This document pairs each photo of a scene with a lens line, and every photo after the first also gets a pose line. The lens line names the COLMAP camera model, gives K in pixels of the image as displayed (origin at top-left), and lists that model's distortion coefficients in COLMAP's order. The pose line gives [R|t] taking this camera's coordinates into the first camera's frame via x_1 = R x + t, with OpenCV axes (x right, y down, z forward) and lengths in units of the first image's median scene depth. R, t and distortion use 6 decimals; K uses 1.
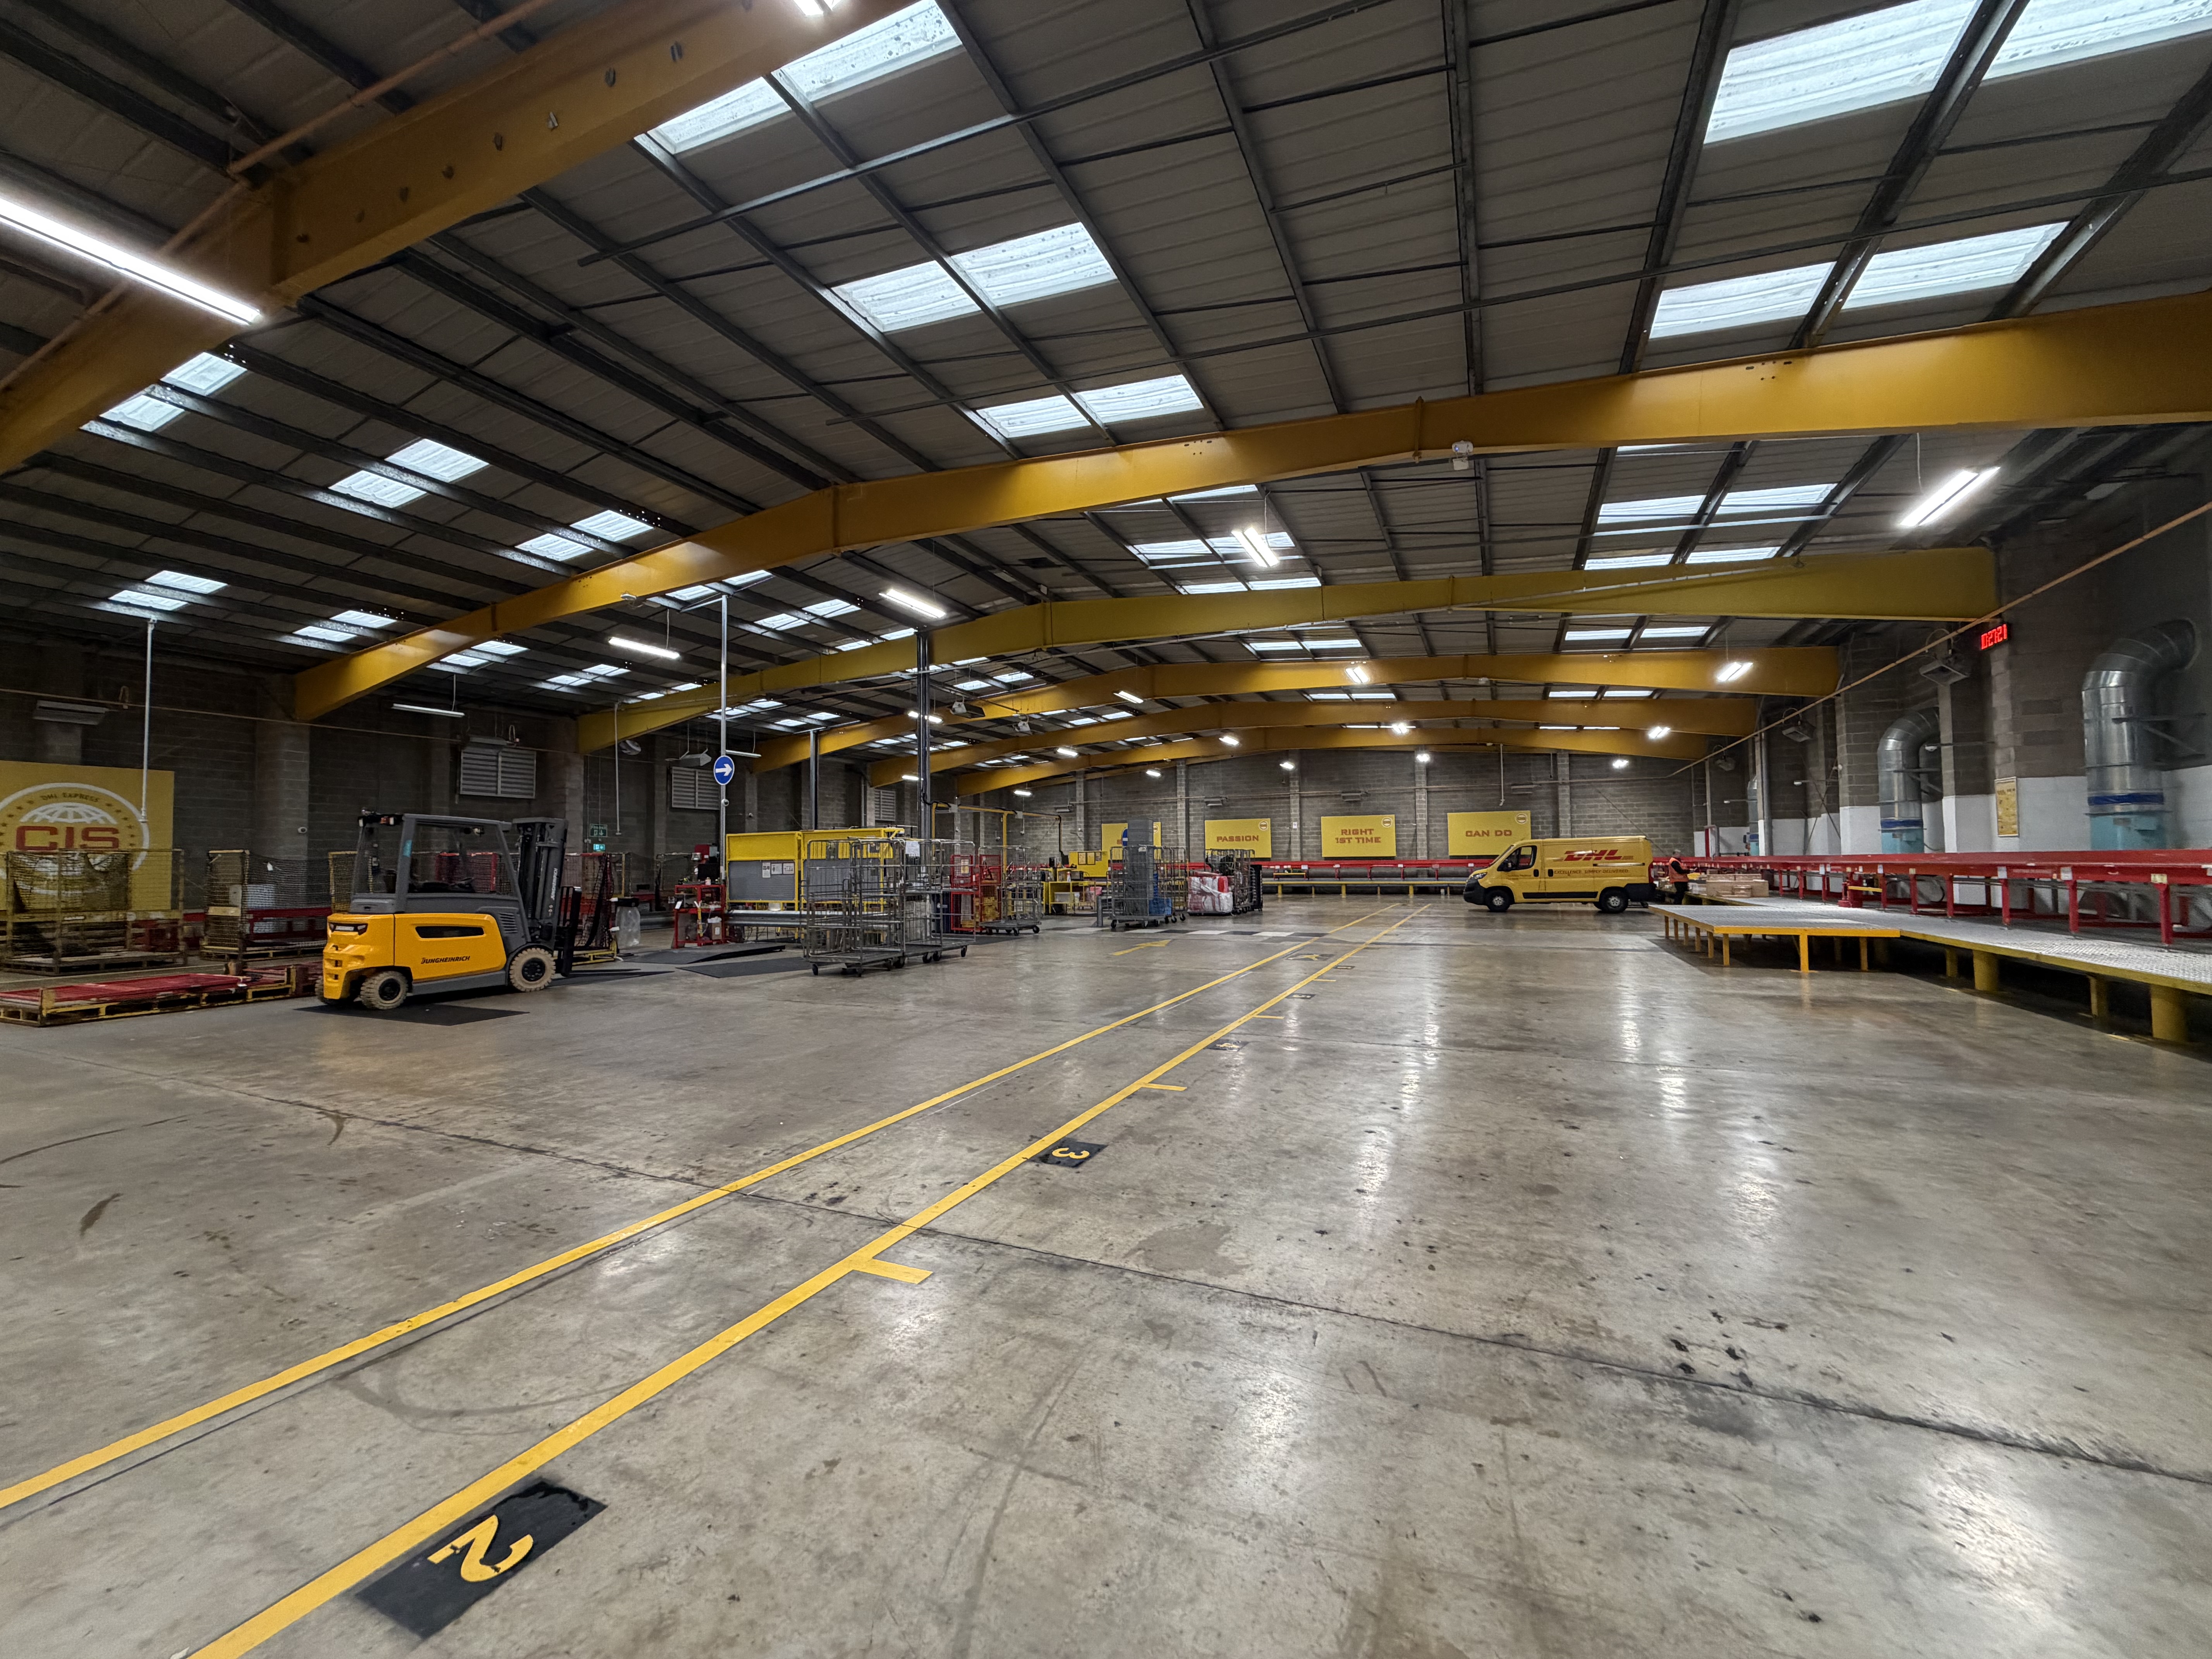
lens RADIAL K [[888.7, 0, 1106.0], [0, 888.7, 829.5], [0, 0, 1]] dist [-0.000137, -0.000072]
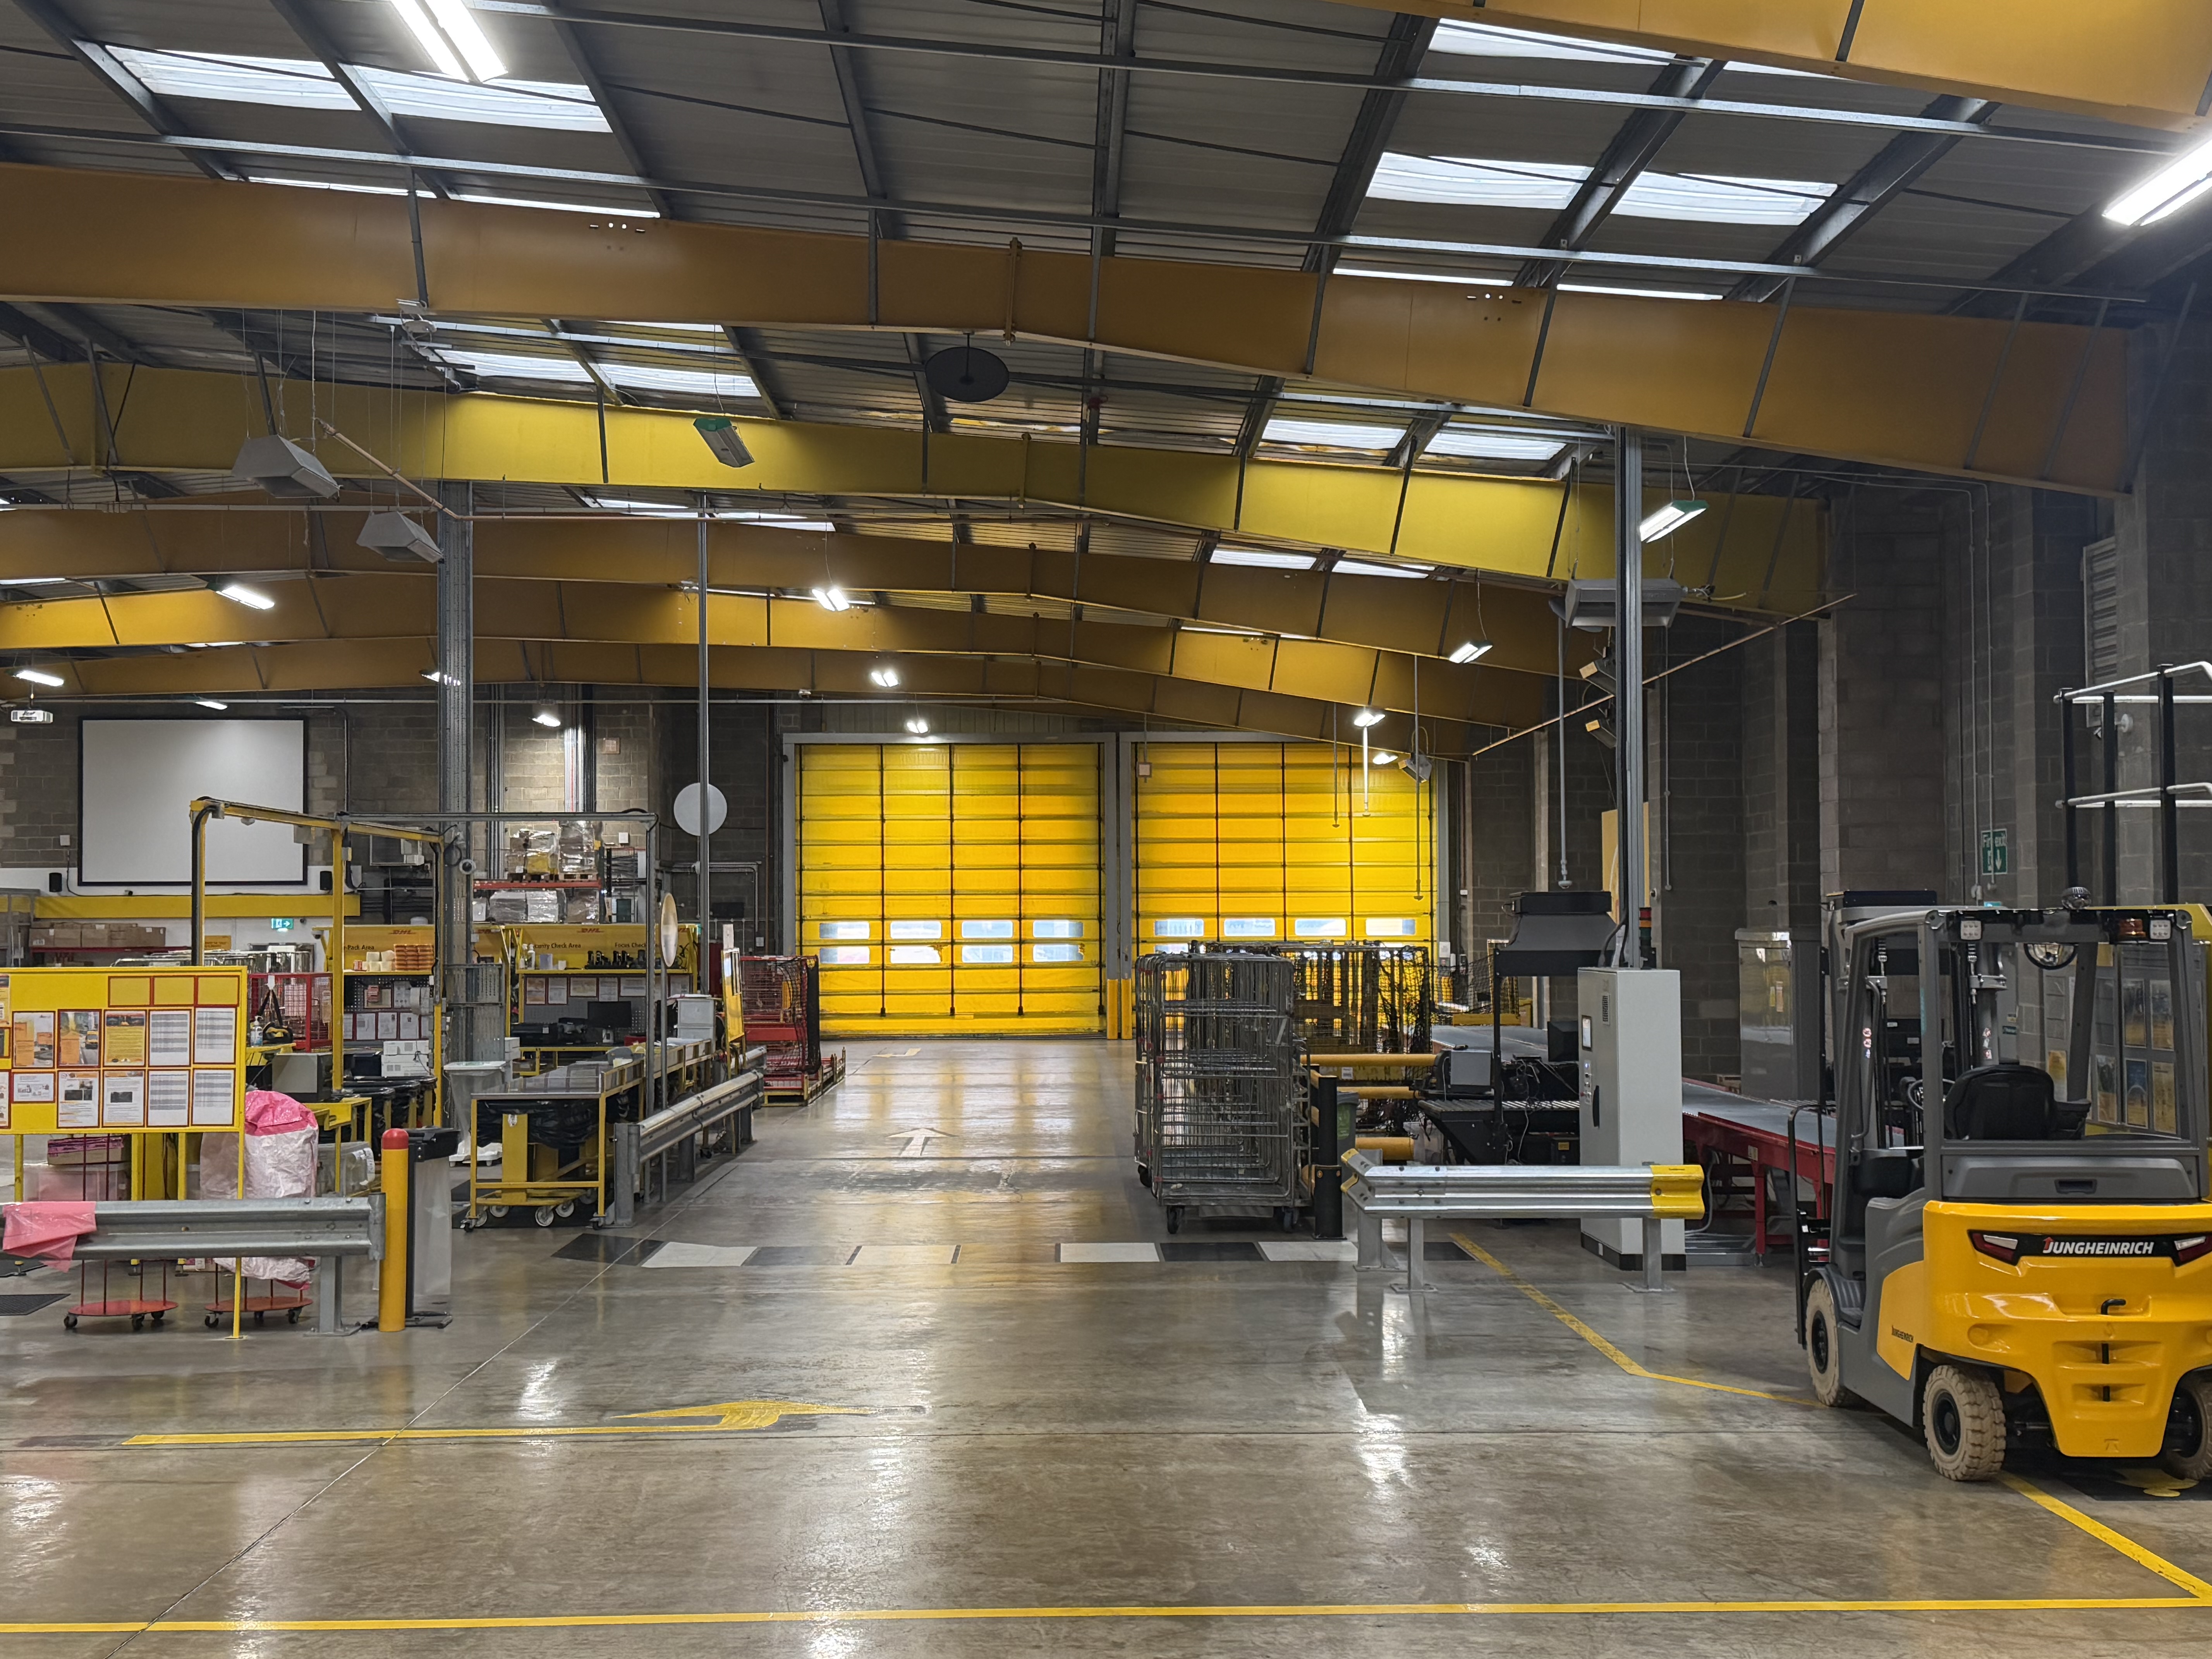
lens RADIAL K [[3125.0, 0, 1106.0], [0, 3125.0, 829.5], [0, 0, 1]] dist [0.016318, 0.015151]
pose [[0.908963, 0.026000, 0.416065, -0.111078], [-0.023718, 0.999662, -0.010653, -0.018726], [-0.416202, -0.000185, 0.909272, -0.226196]]
